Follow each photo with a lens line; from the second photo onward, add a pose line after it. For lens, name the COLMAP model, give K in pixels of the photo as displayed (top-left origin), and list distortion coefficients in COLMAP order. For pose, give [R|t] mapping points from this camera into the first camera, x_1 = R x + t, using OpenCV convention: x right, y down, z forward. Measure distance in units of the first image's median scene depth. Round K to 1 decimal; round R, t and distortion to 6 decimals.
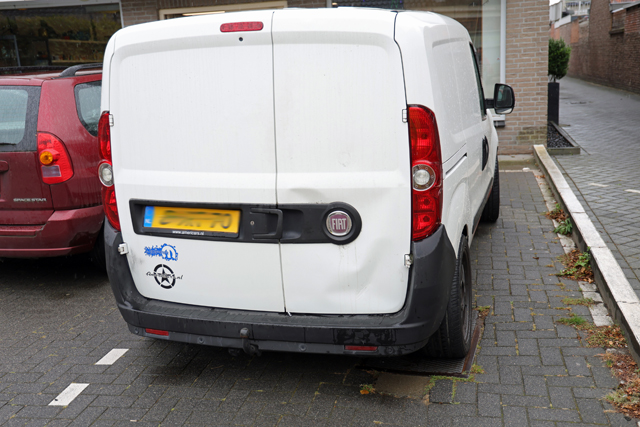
lens RADIAL K [[694.9, 0, 315.8], [0, 694.9, 210.9], [0, 0, 1]] dist [0.051078, 0.000000]
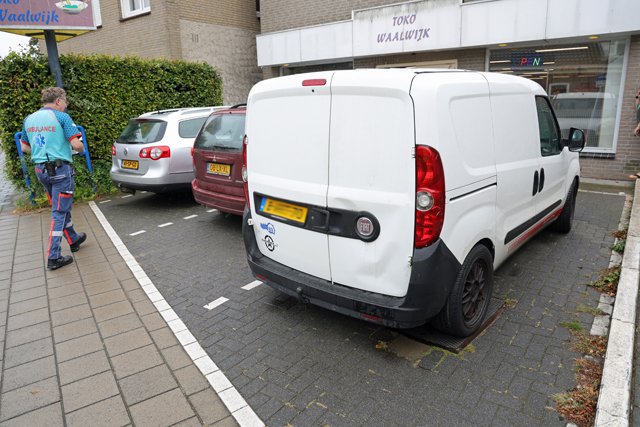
lens RADIAL K [[439.4, 0, 327.1], [0, 439.4, 216.0], [0, 0, 1]] dist [-0.086435, 0.044238]
pose [[0.912668, 0.129901, -0.387509, 0.286704], [-0.105905, 0.990927, 0.082750, -0.064042], [0.394743, -0.034484, 0.918144, 0.165353]]
